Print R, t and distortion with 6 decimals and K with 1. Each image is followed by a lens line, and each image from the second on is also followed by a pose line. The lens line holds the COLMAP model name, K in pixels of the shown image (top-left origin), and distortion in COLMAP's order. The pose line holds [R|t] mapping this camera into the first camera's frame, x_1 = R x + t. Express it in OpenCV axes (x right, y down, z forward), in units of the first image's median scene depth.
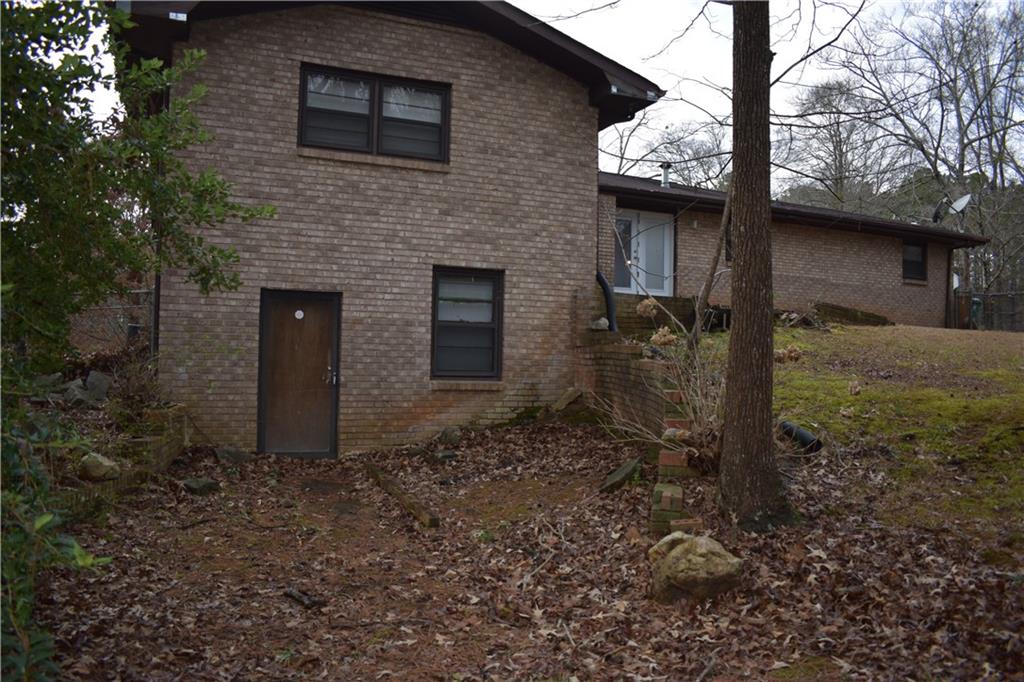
lens RADIAL K [[798.7, 0, 508.2], [0, 798.7, 342.8], [0, 0, 1]] dist [-0.097714, 0.017854]
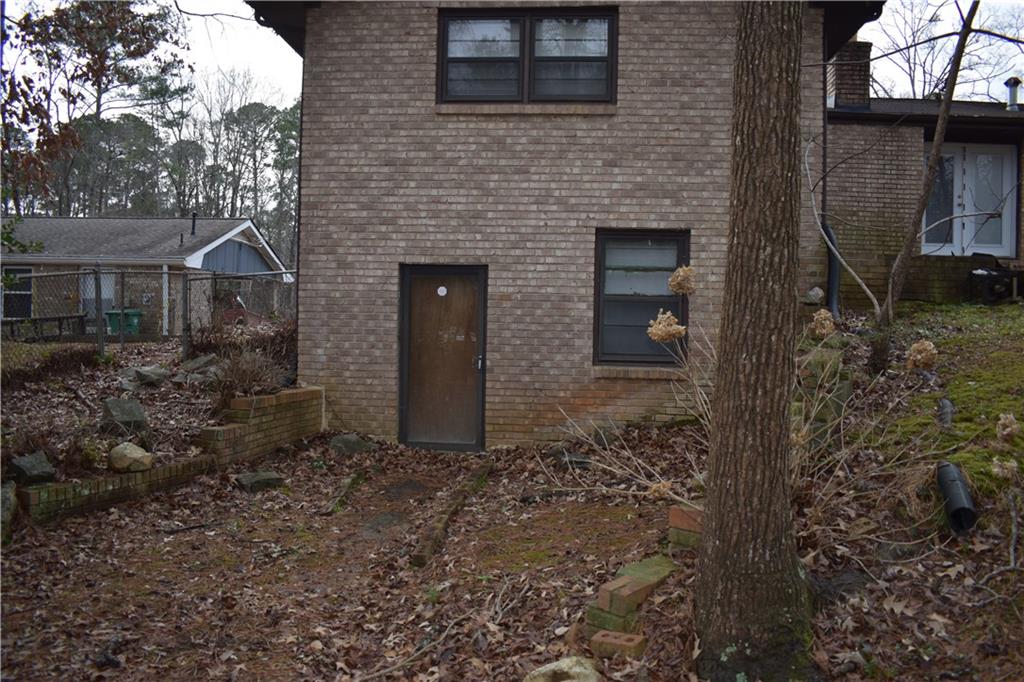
lens RADIAL K [[798.7, 0, 509.9], [0, 798.7, 342.3], [0, 0, 1]] dist [-0.097714, 0.017854]
pose [[0.886480, 0.010324, -0.462652, 0.206391], [0.009507, 0.999134, 0.040511, -0.012338], [0.462669, -0.040310, 0.885614, 0.210235]]
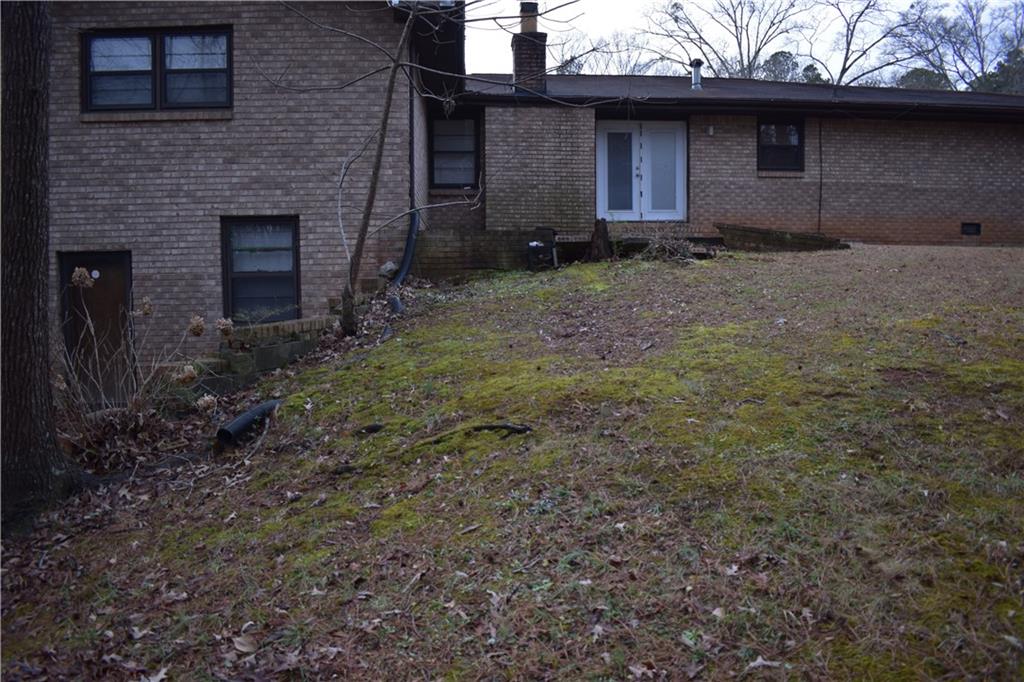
lens RADIAL K [[798.7, 0, 511.9], [0, 798.7, 342.7], [0, 0, 1]] dist [-0.097714, 0.017854]
pose [[0.941474, -0.002856, -0.337073, 0.556246], [0.037698, 0.994583, 0.096867, -0.022089], [0.334970, -0.103905, 0.936482, 0.189162]]
